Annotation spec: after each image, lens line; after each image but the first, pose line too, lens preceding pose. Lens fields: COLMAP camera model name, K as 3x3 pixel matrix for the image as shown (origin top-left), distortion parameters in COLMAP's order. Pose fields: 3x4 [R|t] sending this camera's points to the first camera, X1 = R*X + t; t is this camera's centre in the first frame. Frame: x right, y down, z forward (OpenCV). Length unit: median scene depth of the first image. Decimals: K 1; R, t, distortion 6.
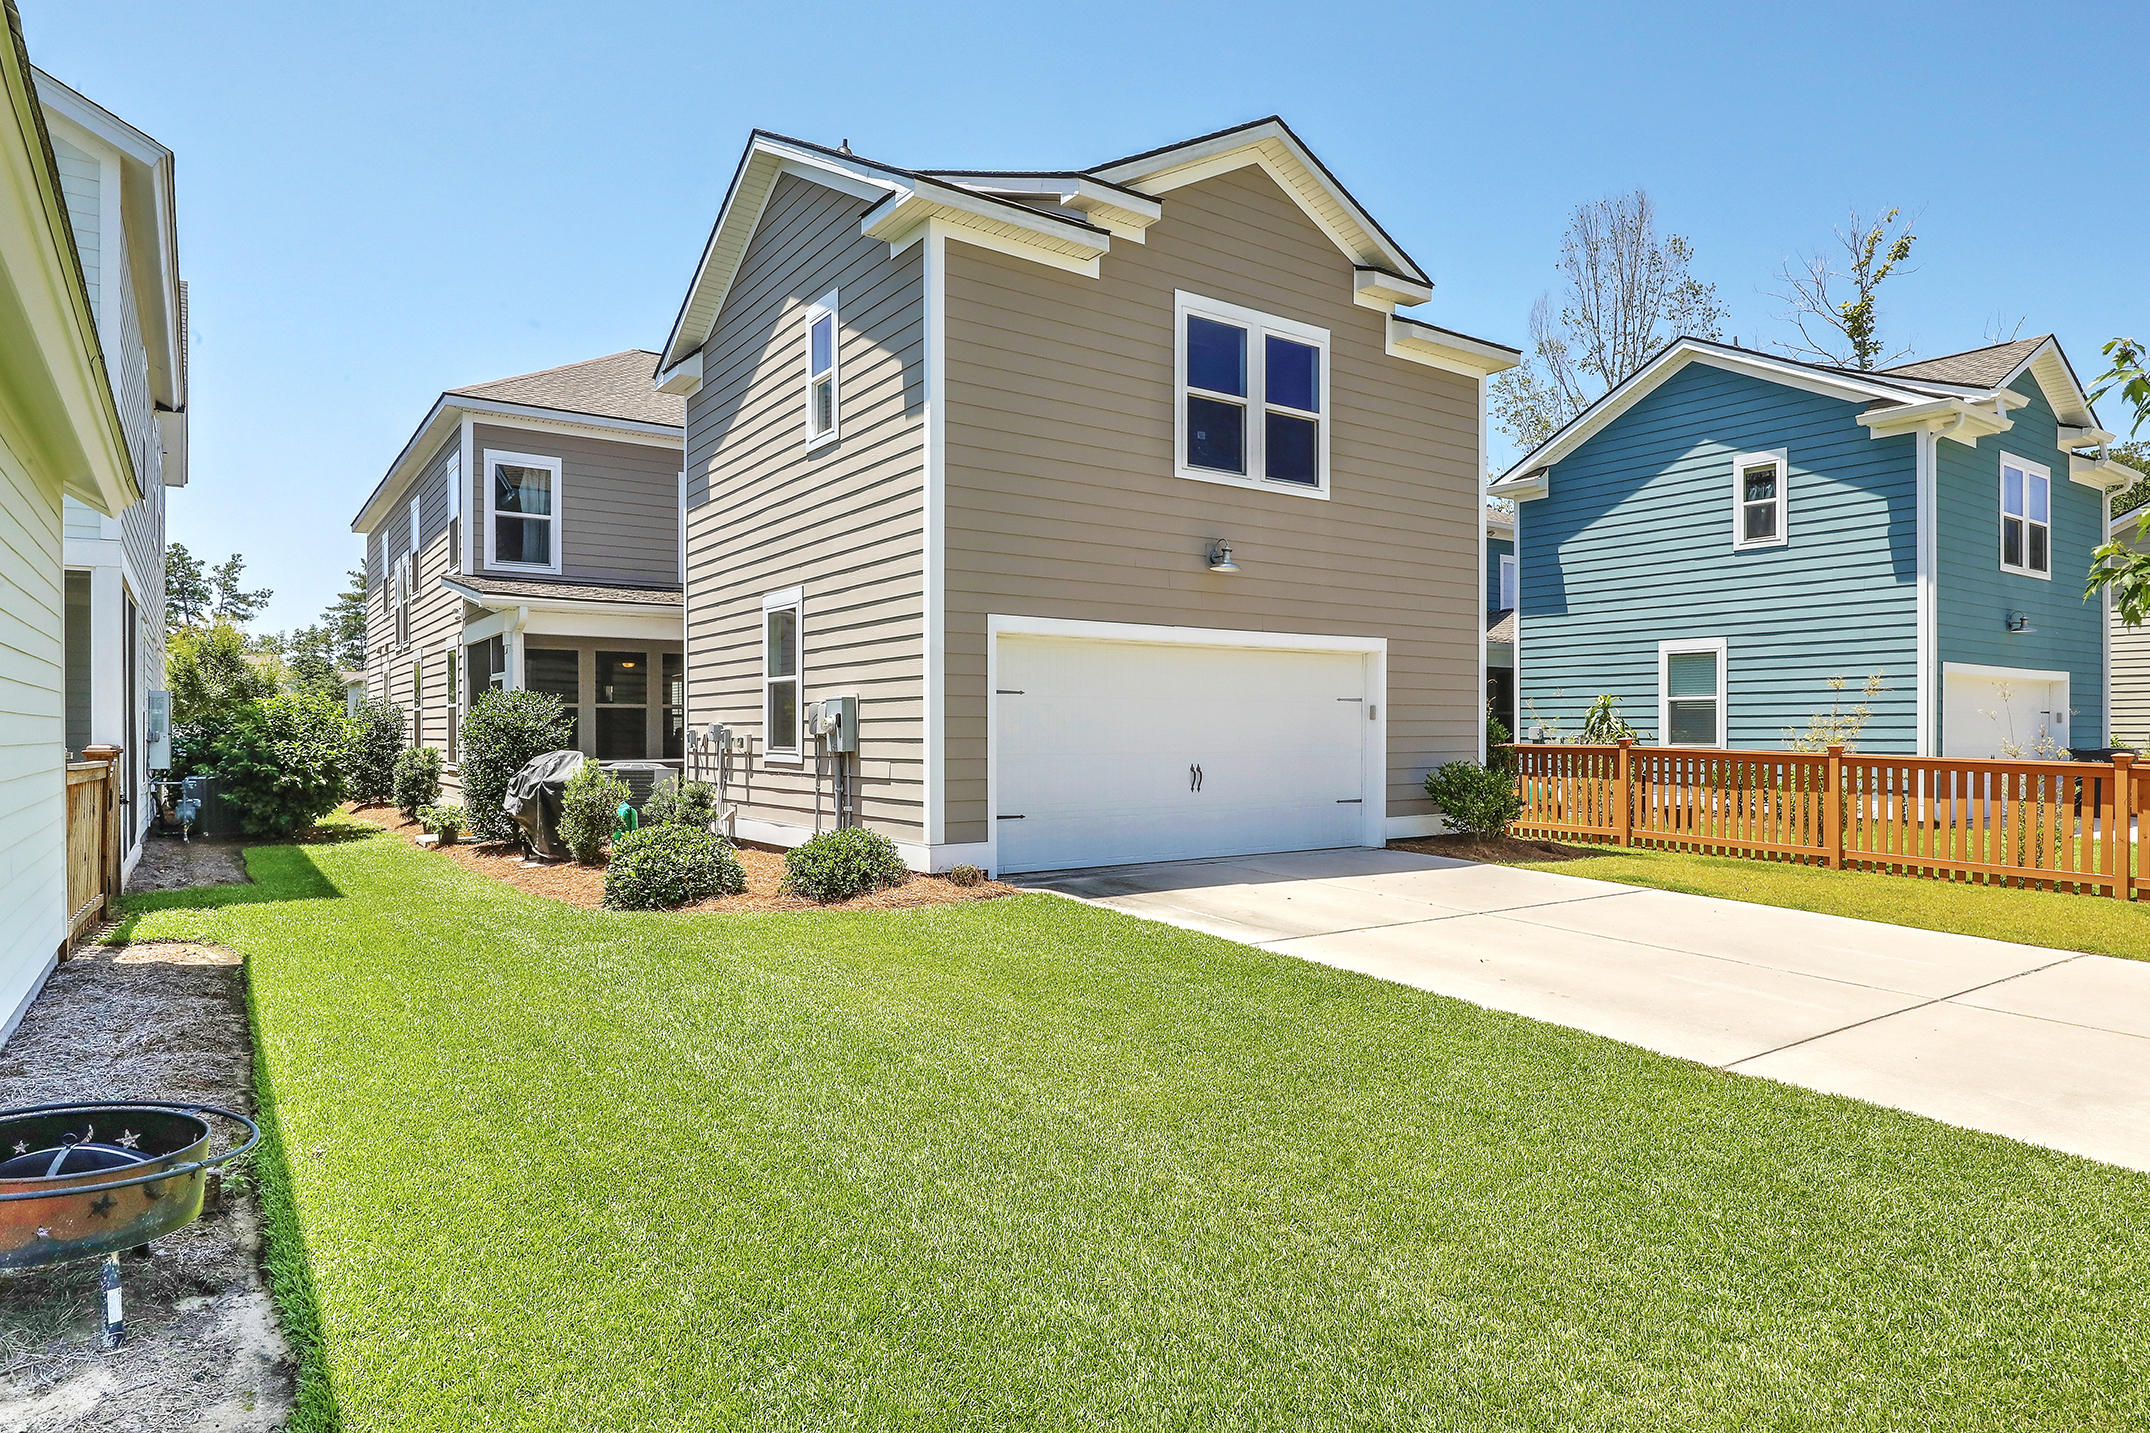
lens RADIAL K [[1235.9, 0, 1077.1], [0, 1235.9, 731.9], [0, 0, 1]] dist [-0.001879, -0.000695]
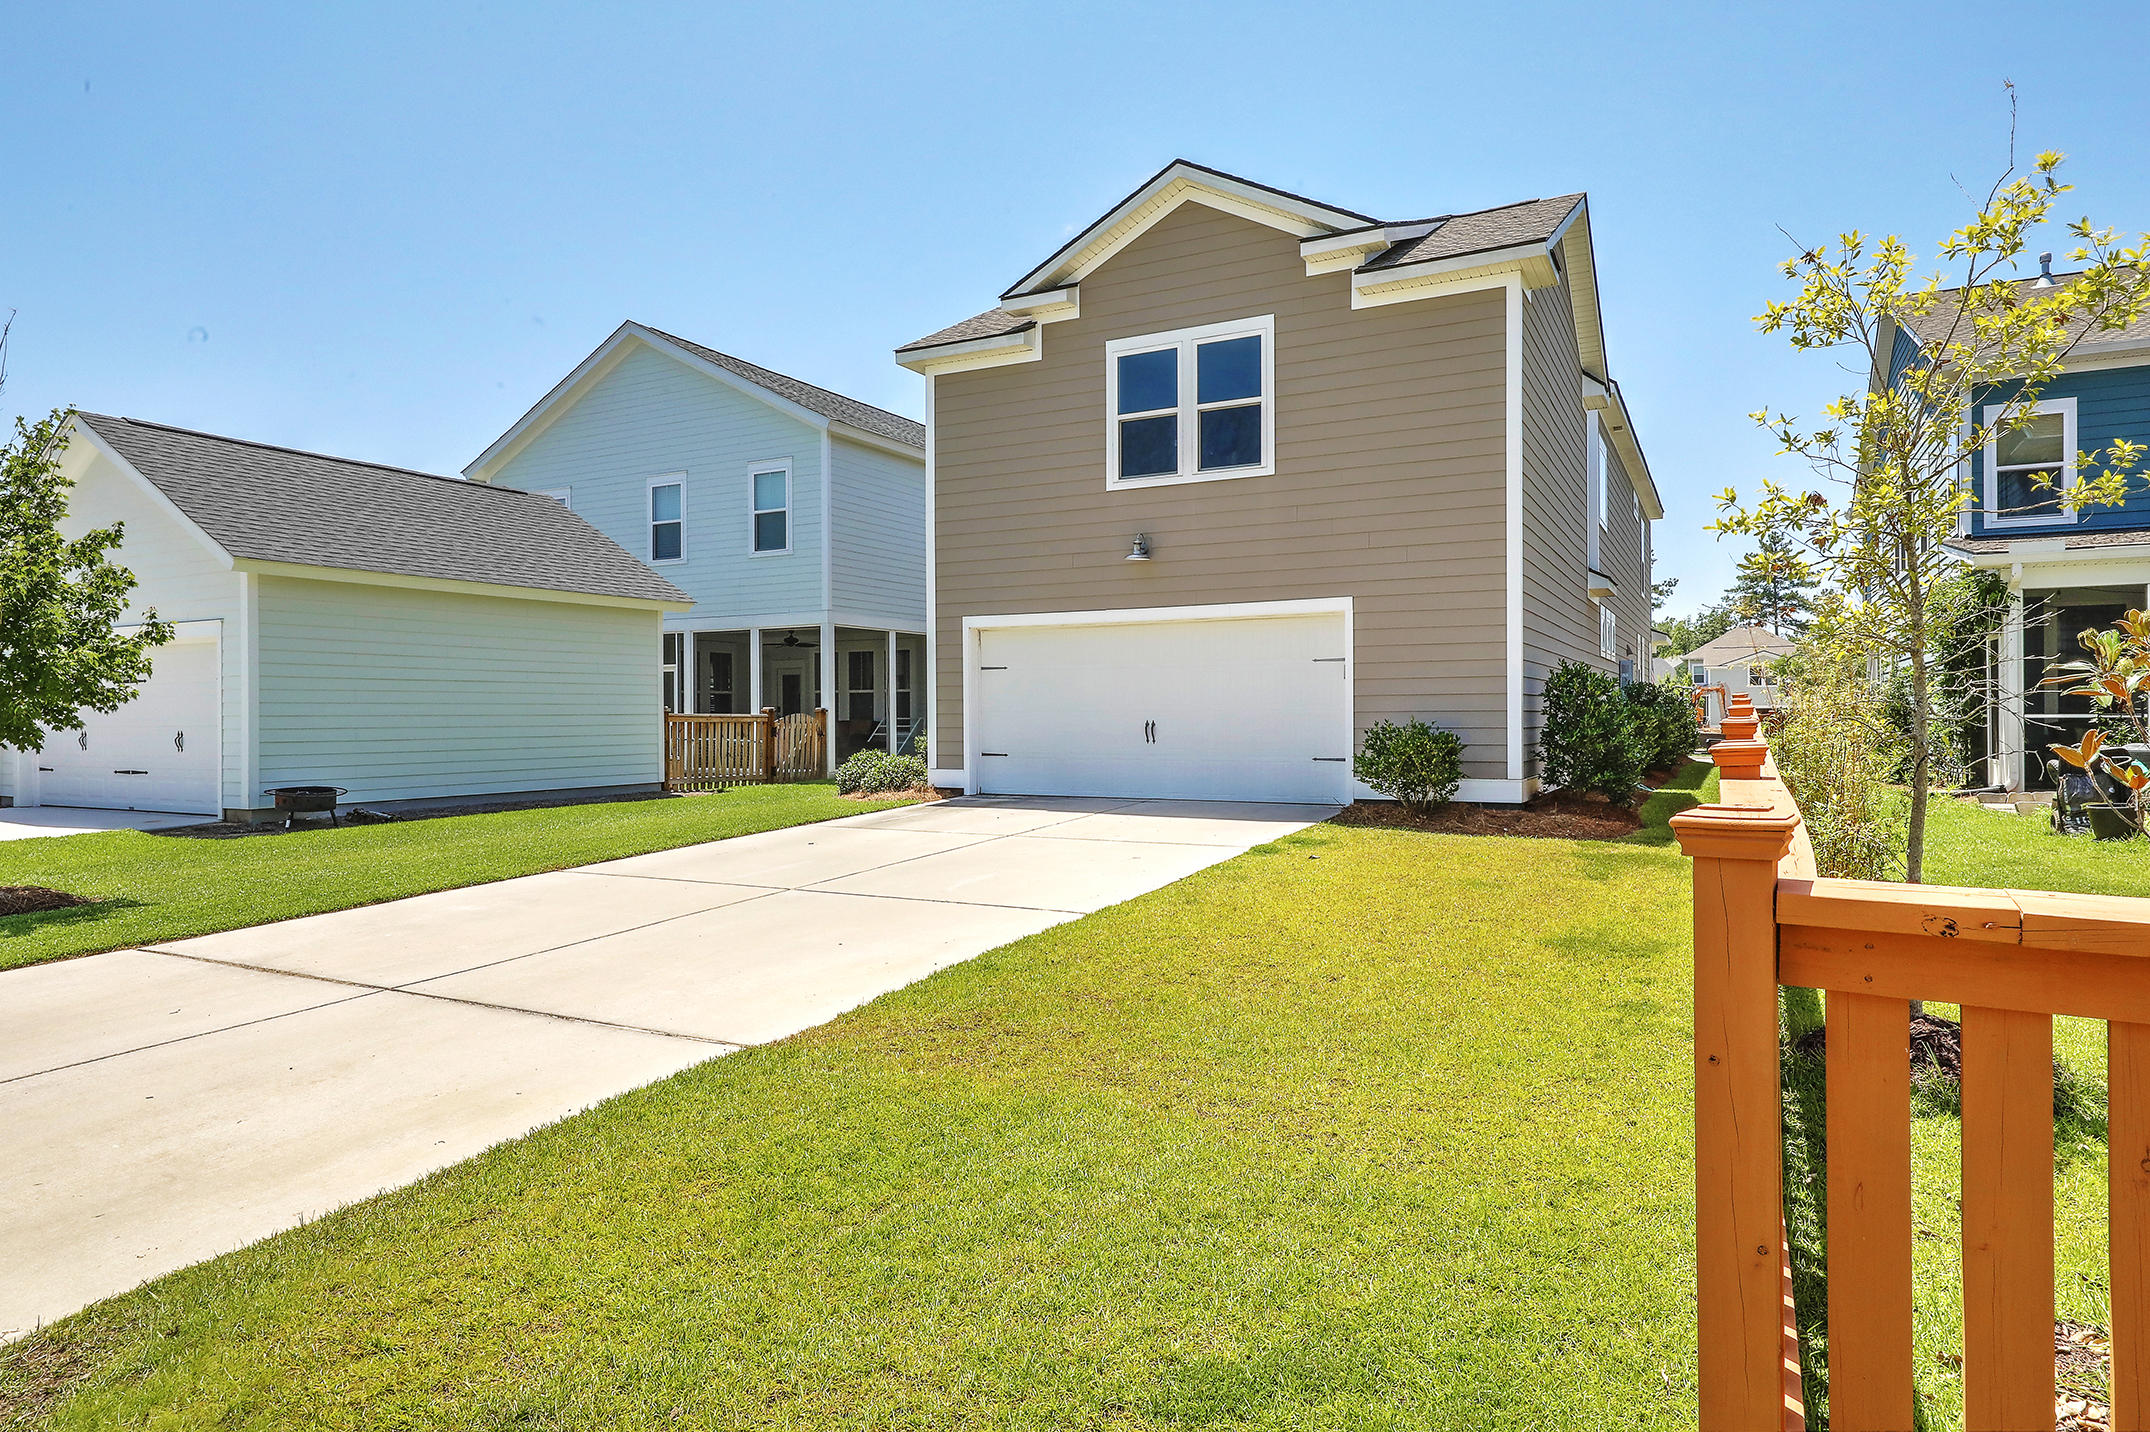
lens RADIAL K [[1235.9, 0, 1064.9], [0, 1235.9, 715.6], [0, 0, 1]] dist [-0.001879, -0.000695]
pose [[0.443190, 0.000345, -0.896427, 1.039848], [0.003925, 0.999990, 0.002325, 0.016520], [0.896419, -0.004549, 0.443184, 0.354154]]
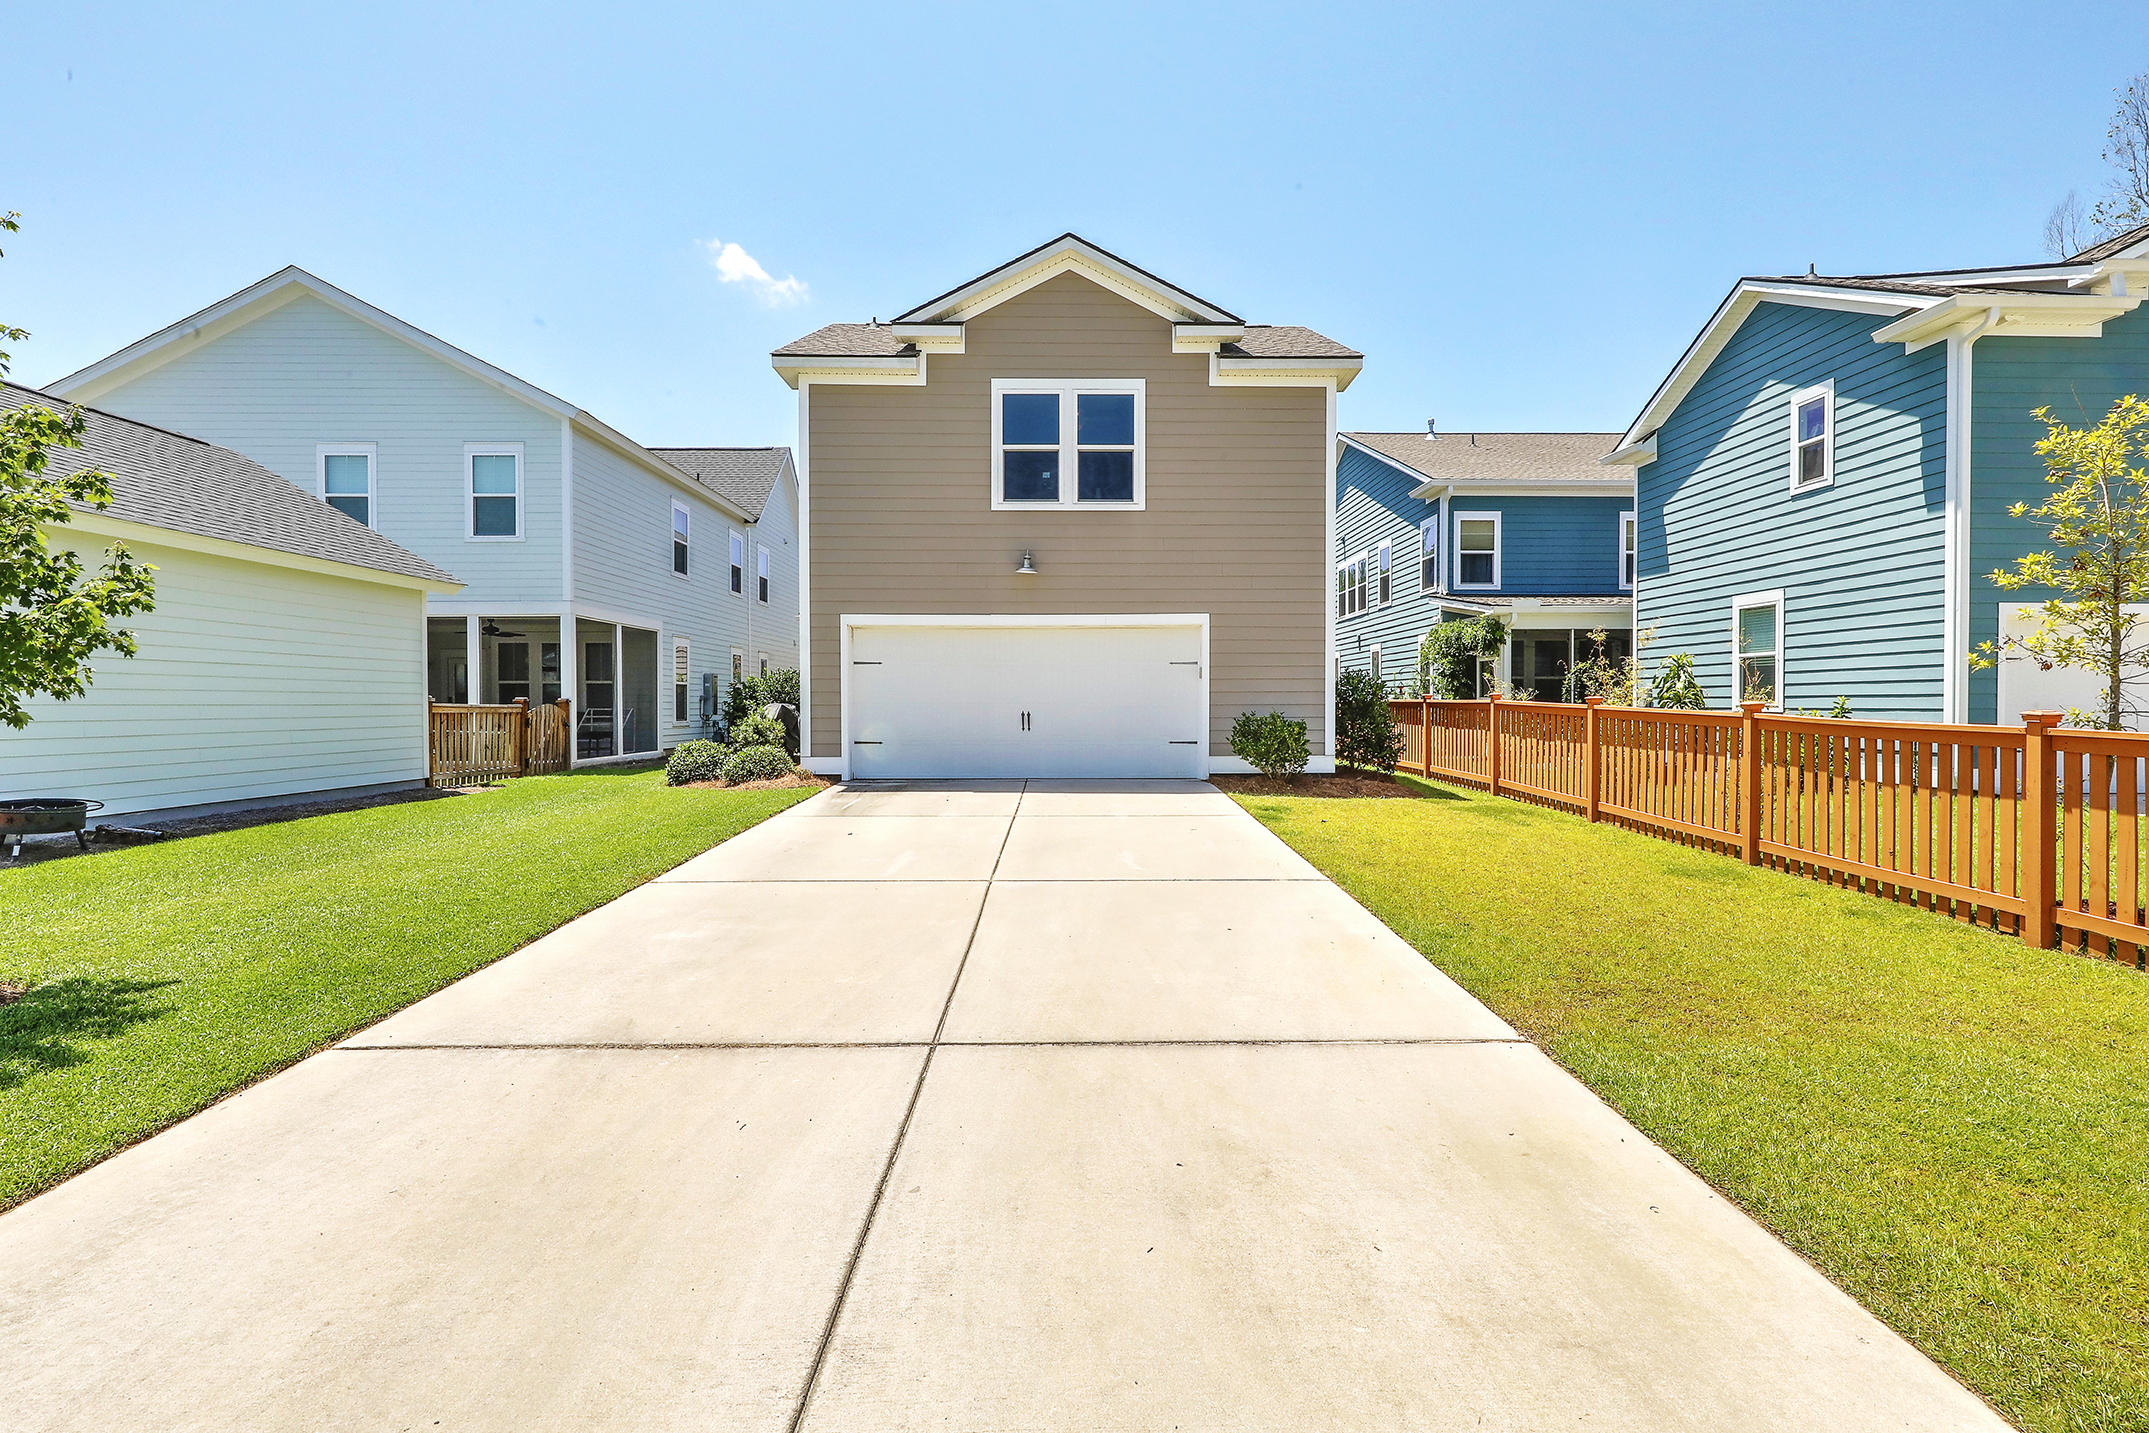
lens RADIAL K [[978.4, 0, 1074.1], [0, 978.4, 713.3], [0, 0, 1]] dist [-0.001271, -0.000225]
pose [[0.821213, 0.005406, -0.570596, 0.706238], [0.000102, 0.999954, 0.009621, 0.015966], [0.570622, -0.007959, 0.821174, 0.106722]]
